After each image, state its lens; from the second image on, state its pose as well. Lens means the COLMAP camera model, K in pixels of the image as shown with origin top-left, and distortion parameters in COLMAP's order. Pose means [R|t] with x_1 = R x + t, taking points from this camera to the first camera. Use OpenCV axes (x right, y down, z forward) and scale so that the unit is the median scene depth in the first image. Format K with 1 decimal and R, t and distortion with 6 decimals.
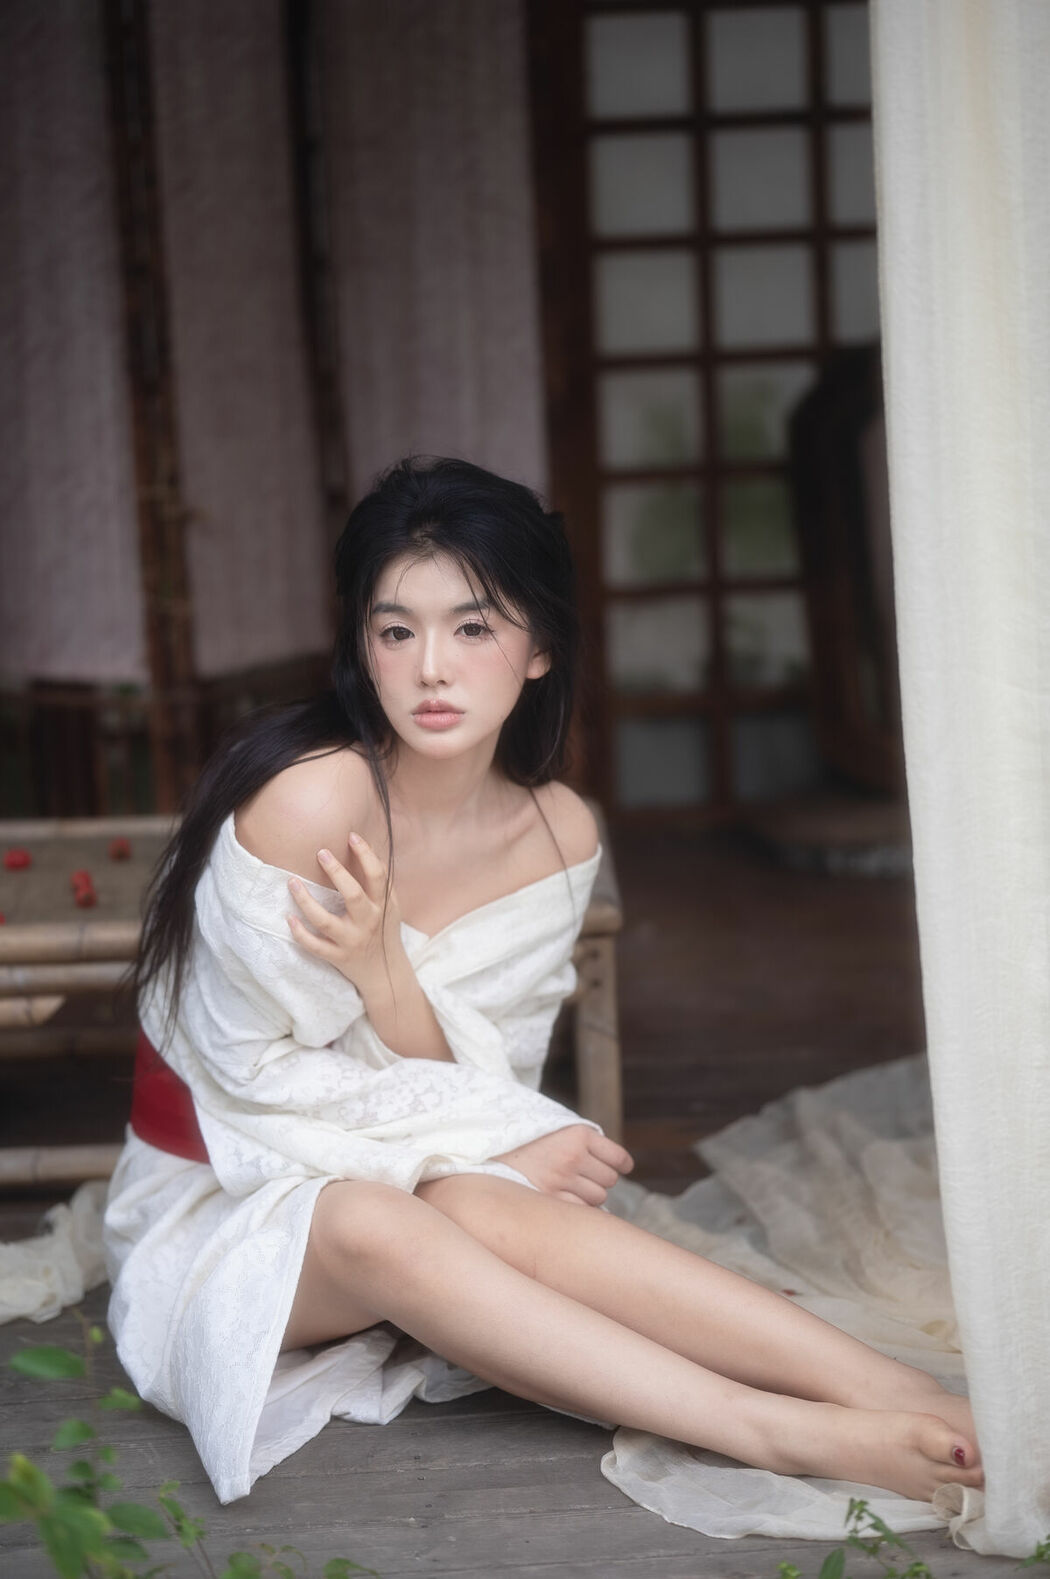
lens RADIAL K [[3763.2, 0, 530.3], [0, 3763.2, 781.0], [0, 0, 1]] dist [0.061991, 0.000000]
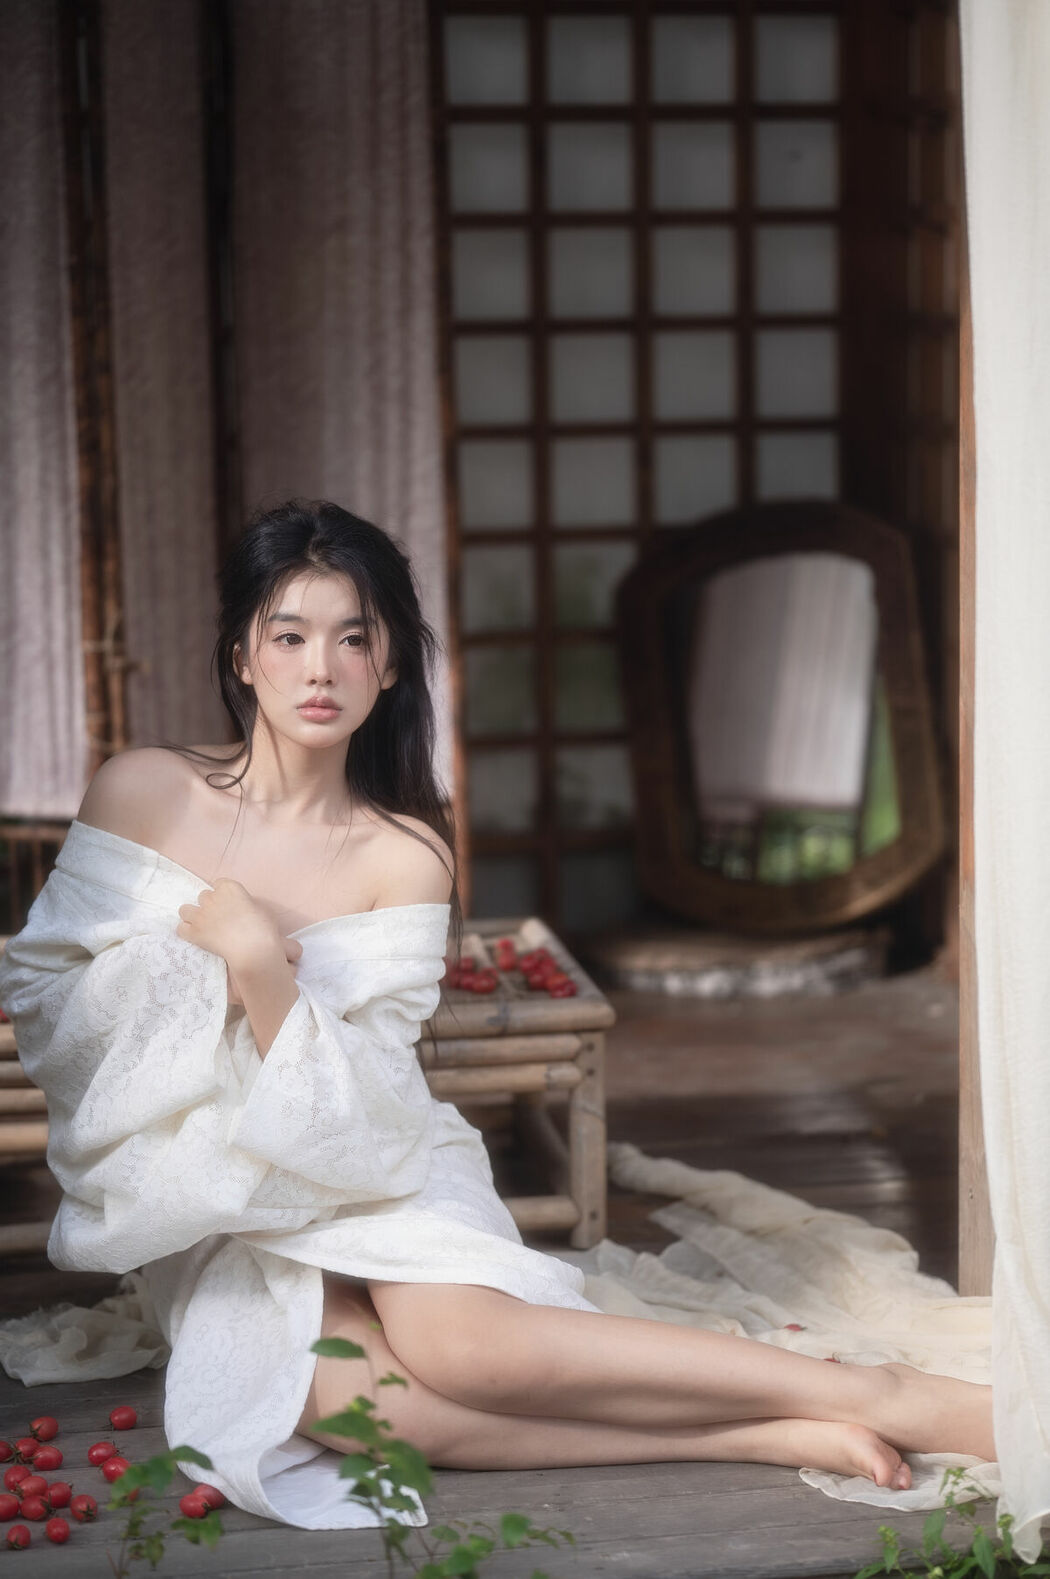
lens RADIAL K [[3763.2, 0, 578.6], [0, 3763.2, 742.7], [0, 0, 1]] dist [0.061991, 0.000000]
pose [[0.988539, 0.011168, 0.150554, -0.161238], [-0.002574, 0.998362, -0.057154, 0.019063], [-0.150945, 0.056111, 0.986948, -0.147405]]
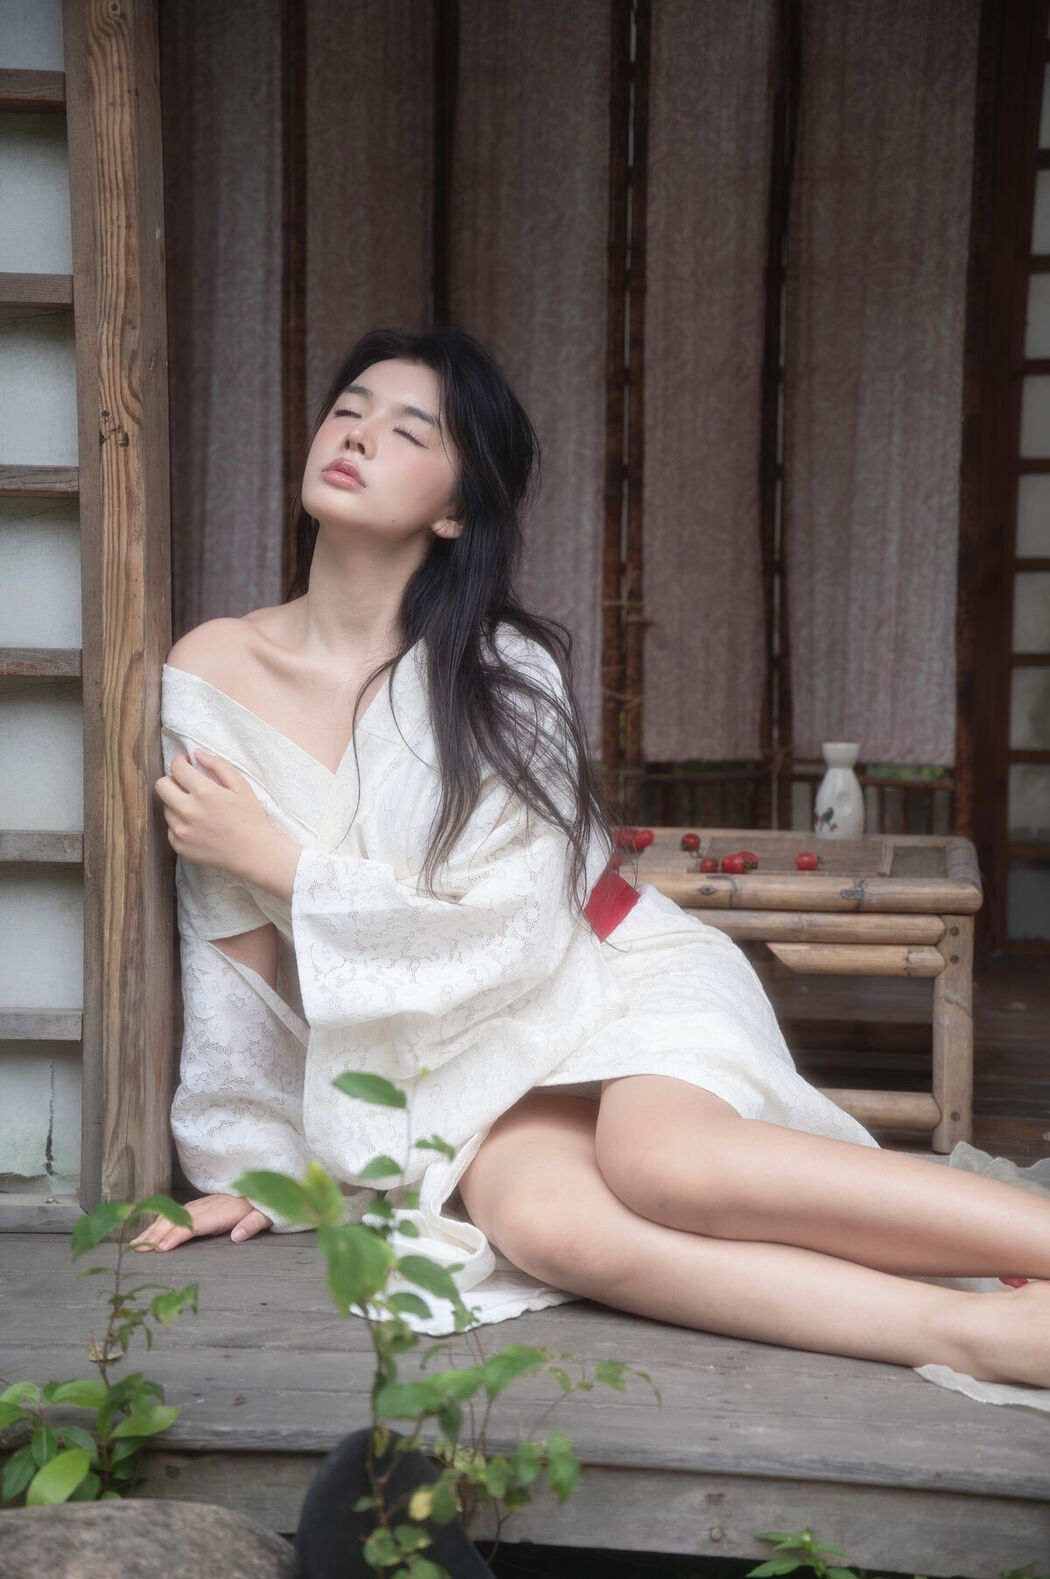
lens RADIAL K [[2576.5, 0, 514.6], [0, 2576.5, 800.1], [0, 0, 1]] dist [0.498243, 0.000000]
pose [[0.981554, 0.061301, -0.181089, 0.026958], [-0.082586, 0.990221, -0.112438, 0.103883], [0.172426, 0.125319, 0.977018, 0.237469]]
